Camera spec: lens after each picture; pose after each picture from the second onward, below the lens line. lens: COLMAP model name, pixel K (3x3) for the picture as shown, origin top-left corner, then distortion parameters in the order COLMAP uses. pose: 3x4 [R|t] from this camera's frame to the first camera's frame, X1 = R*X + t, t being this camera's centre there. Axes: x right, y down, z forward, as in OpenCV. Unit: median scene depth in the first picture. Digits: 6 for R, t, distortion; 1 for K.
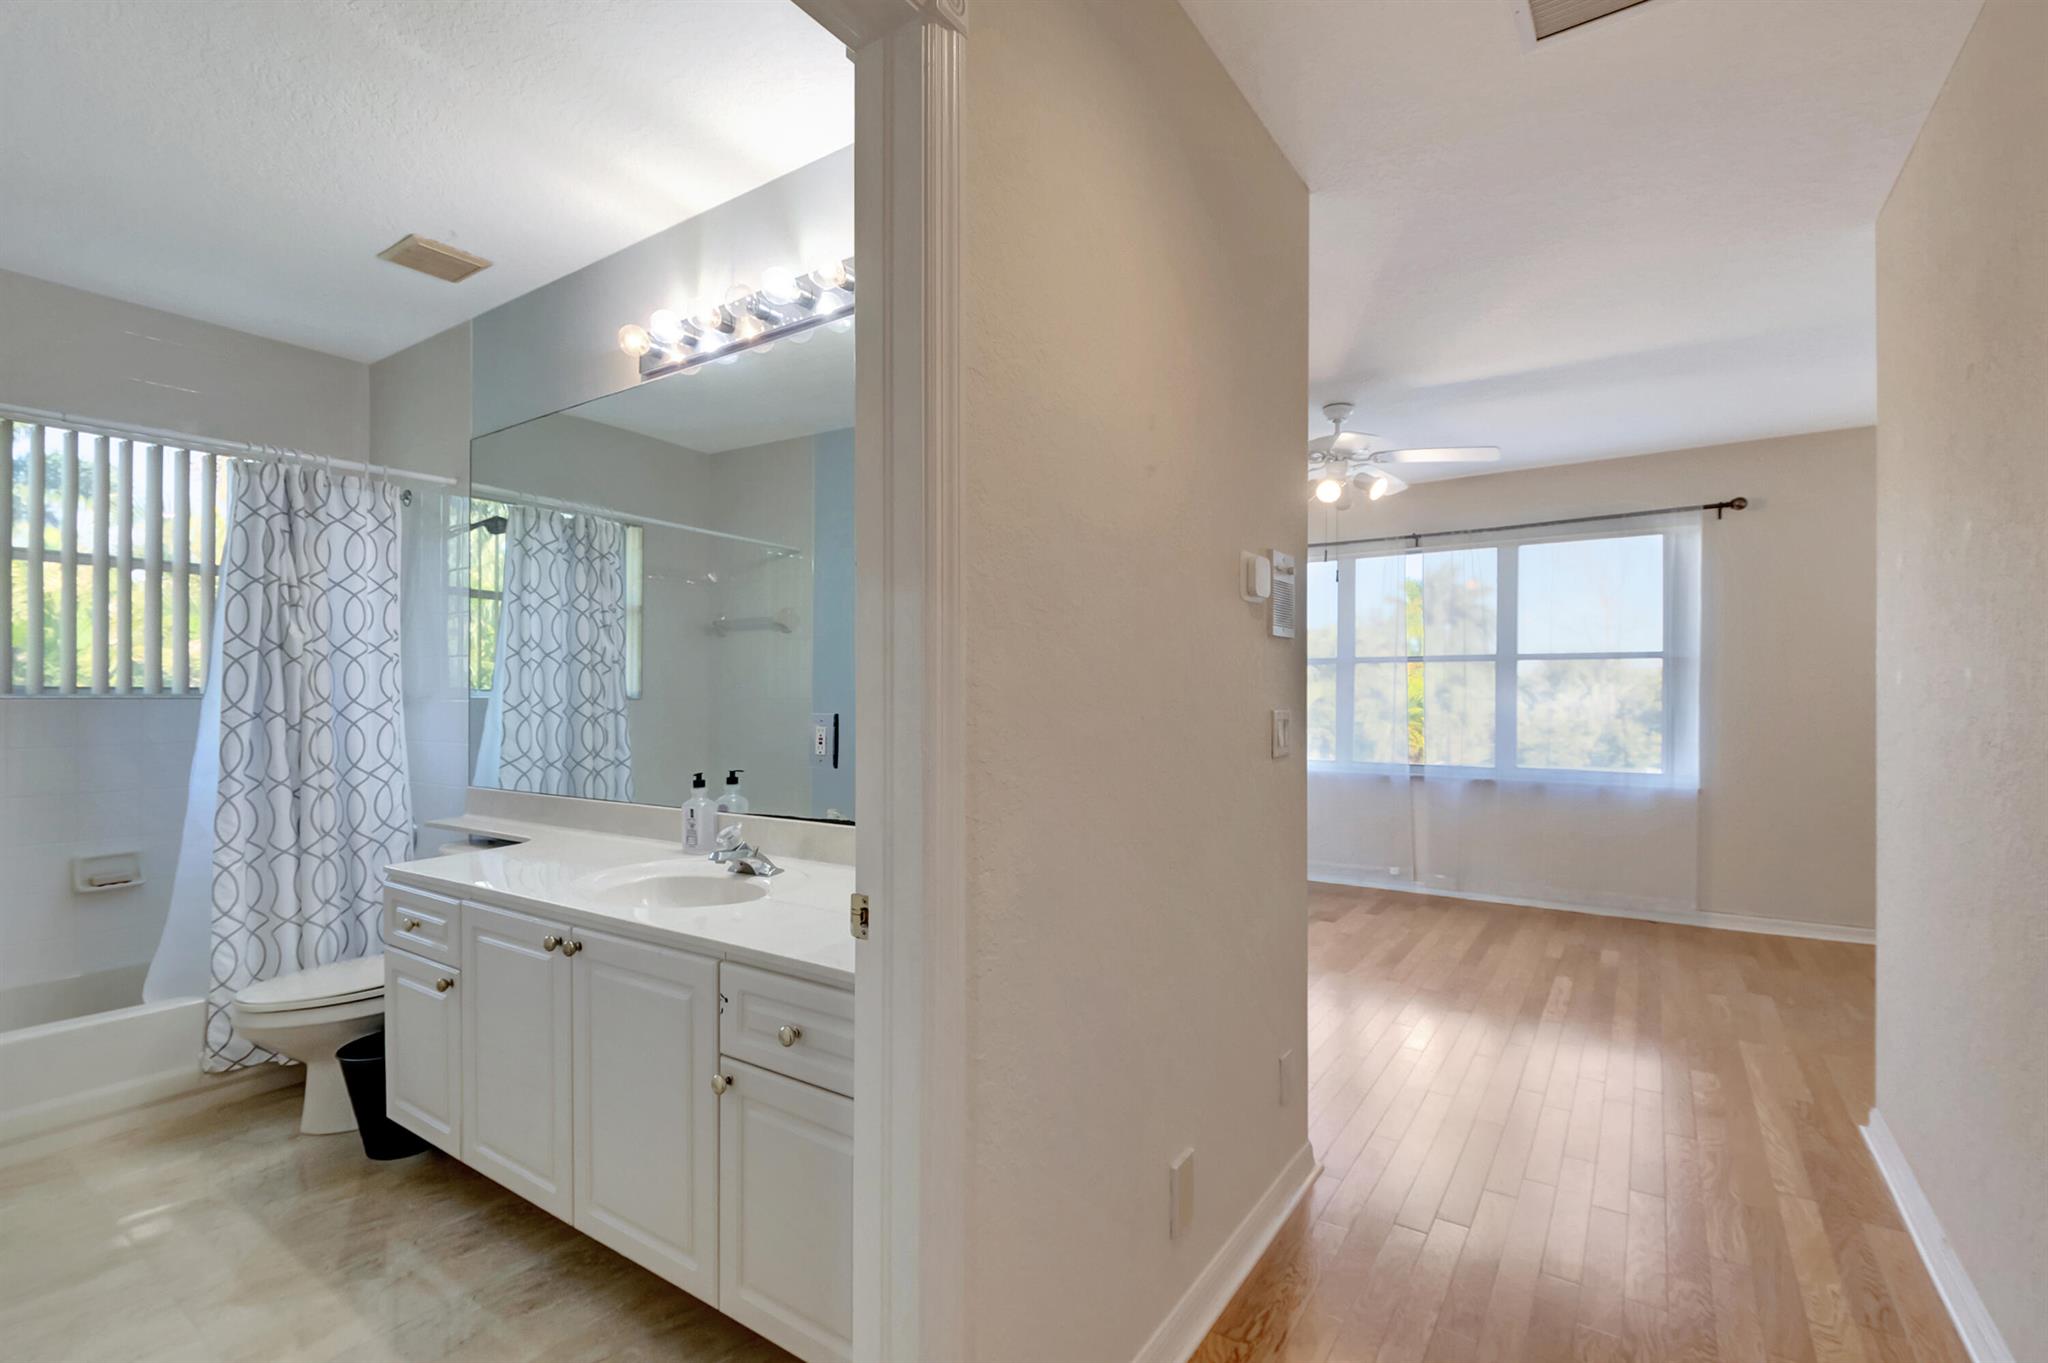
lens RADIAL K [[902.9, 0, 1039.7], [0, 902.9, 682.5], [0, 0, 1]] dist [0.012728, 0.000427]
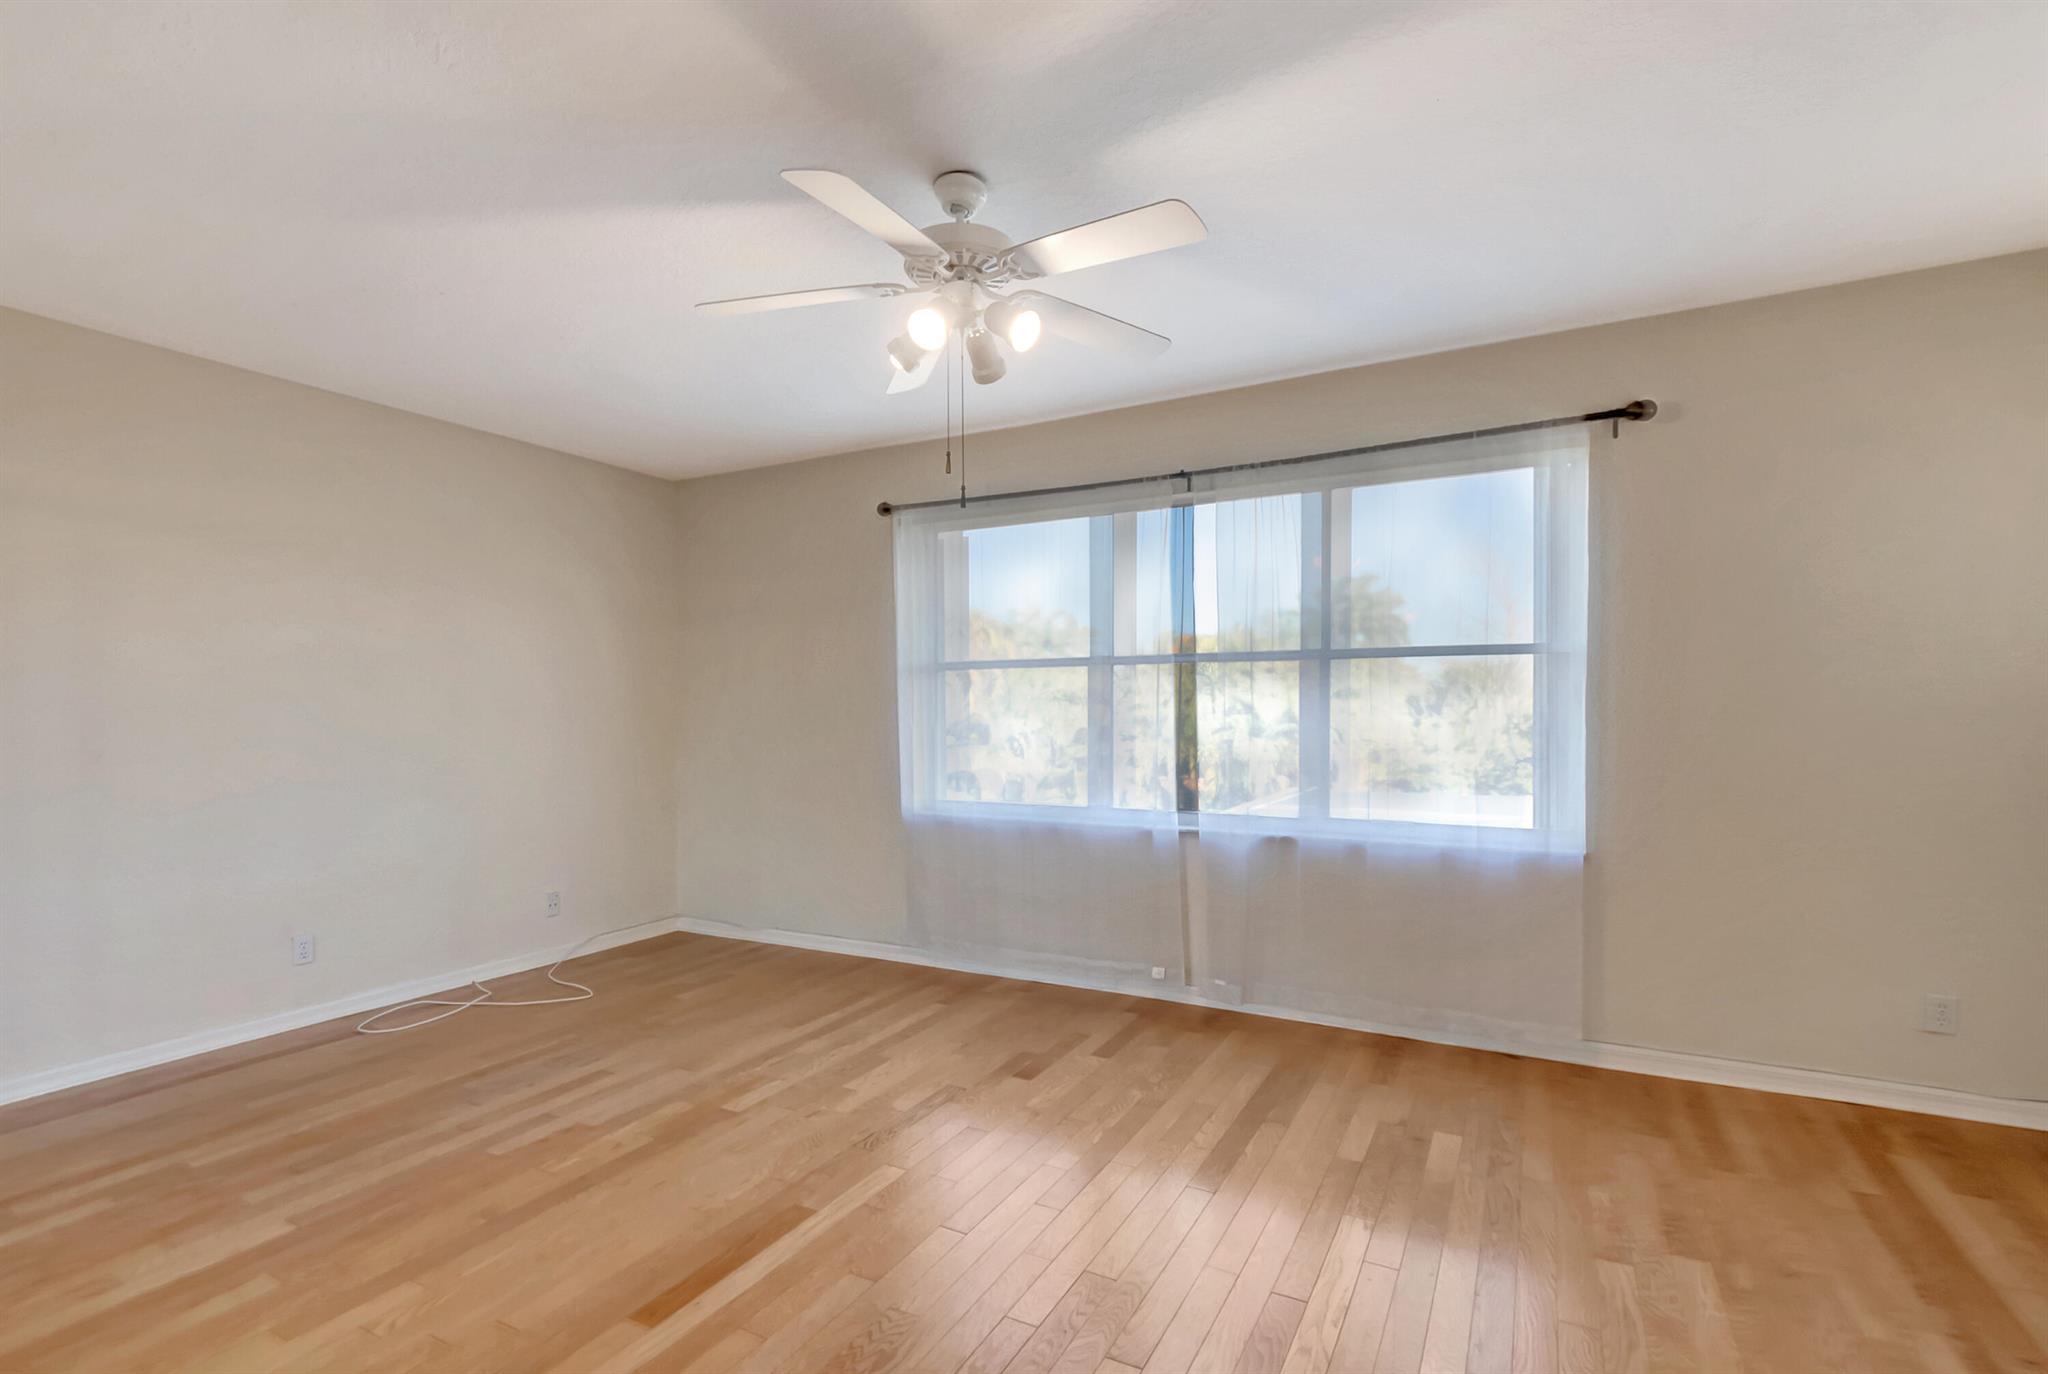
lens RADIAL K [[908.9, 0, 1013.9], [0, 908.9, 699.7], [0, 0, 1]] dist [-0.008104, -0.000042]
pose [[0.997785, -0.003441, 0.066434, 0.271218], [0.003357, 0.999993, 0.001371, 0.004280], [-0.066438, -0.001145, 0.997790, 0.375454]]
